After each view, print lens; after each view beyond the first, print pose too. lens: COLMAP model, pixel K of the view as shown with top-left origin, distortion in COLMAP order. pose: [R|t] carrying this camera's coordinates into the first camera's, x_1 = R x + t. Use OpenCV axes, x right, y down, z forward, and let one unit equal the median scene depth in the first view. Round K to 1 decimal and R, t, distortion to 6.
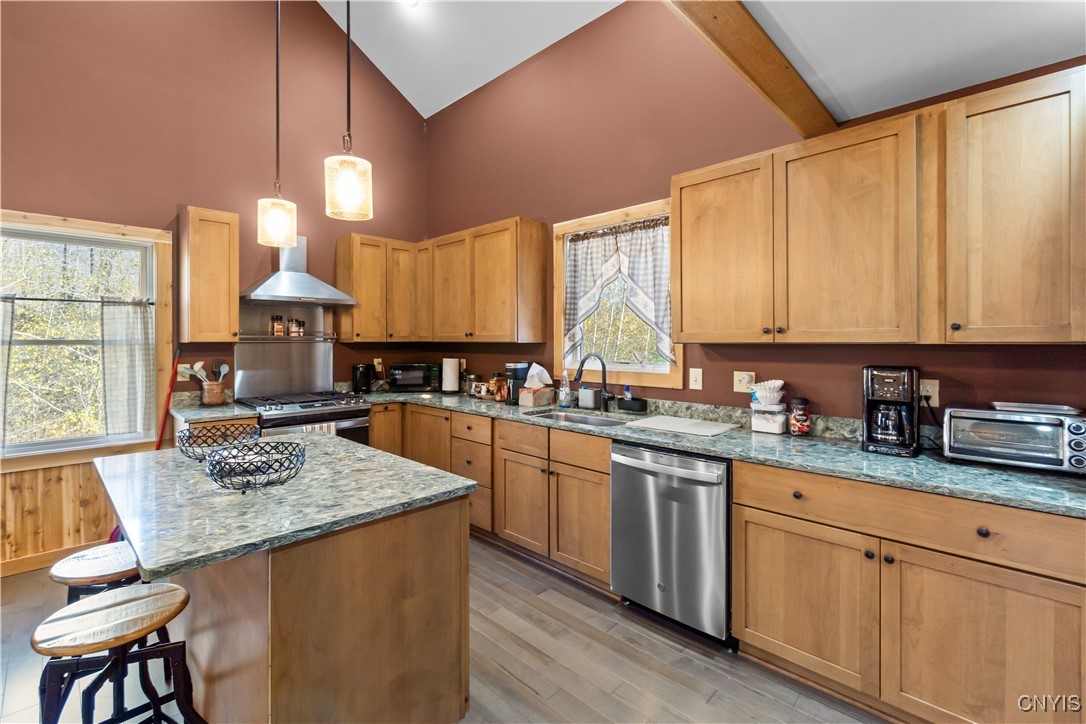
lens RADIAL K [[478.3, 0, 515.6], [0, 478.3, 342.6], [0, 0, 1]] dist [-0.009418, 0.001868]
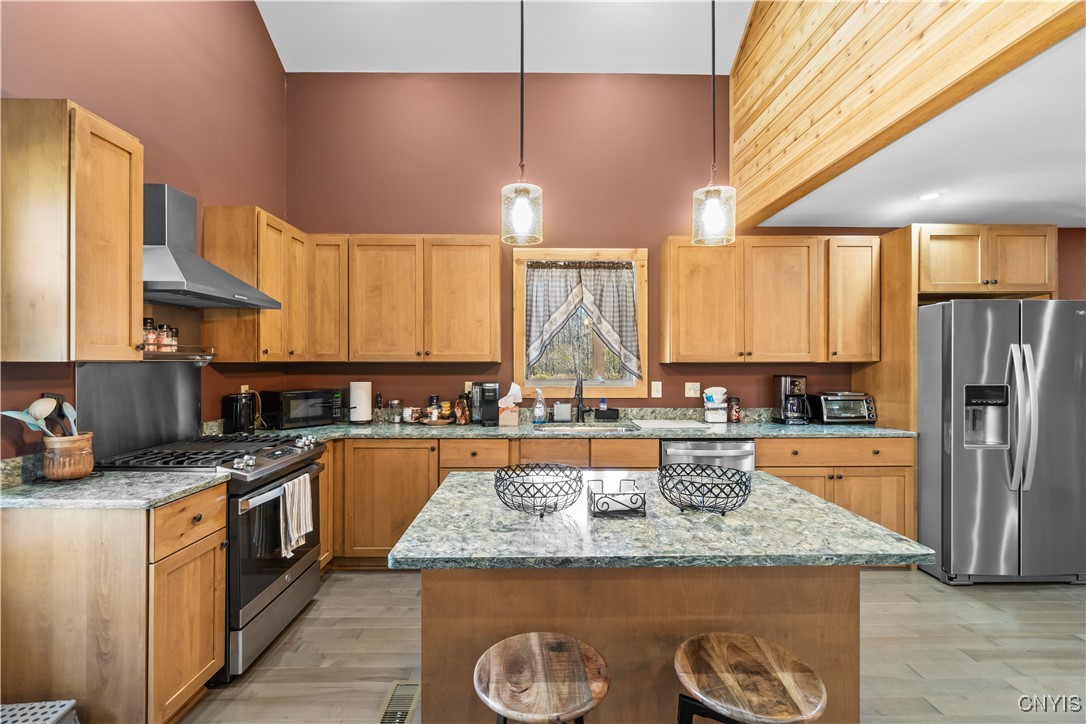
lens RADIAL K [[478.3, 0, 542.6], [0, 478.3, 360.6], [0, 0, 1]] dist [-0.009418, 0.001868]
pose [[0.696530, 0.003269, 0.717520, -0.767854], [0.002385, 0.999974, -0.006871, 0.004050], [-0.717523, 0.006498, 0.696504, 0.294119]]
